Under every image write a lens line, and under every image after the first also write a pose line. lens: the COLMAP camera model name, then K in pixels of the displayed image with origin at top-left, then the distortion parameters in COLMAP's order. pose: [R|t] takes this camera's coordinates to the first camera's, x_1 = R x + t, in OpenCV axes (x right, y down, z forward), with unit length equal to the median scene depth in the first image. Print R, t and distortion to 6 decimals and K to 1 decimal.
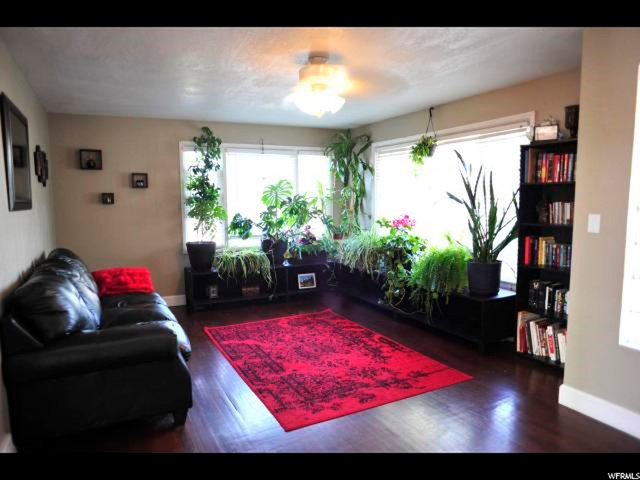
lens RADIAL K [[430.0, 0, 319.6], [0, 430.0, 237.6], [0, 0, 1]] dist [-0.056294, 0.004913]
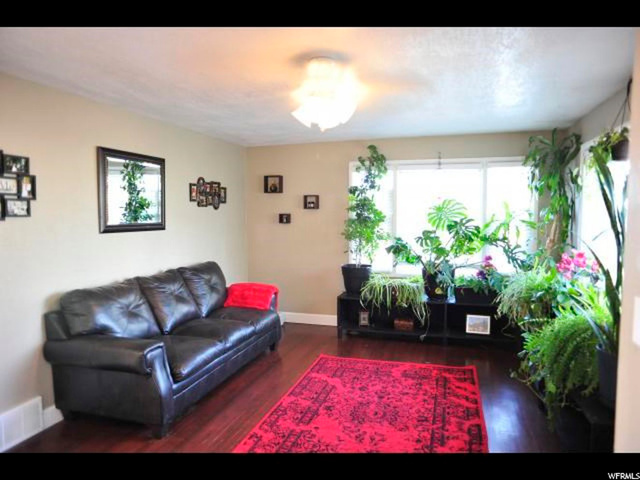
lens RADIAL K [[430.0, 0, 320.6], [0, 430.0, 241.8], [0, 0, 1]] dist [-0.056294, 0.004913]
pose [[0.723920, 0.052287, -0.687899, 0.349629], [-0.066814, 0.997750, 0.005526, -0.045074], [0.686641, 0.041960, 0.725785, 0.254283]]
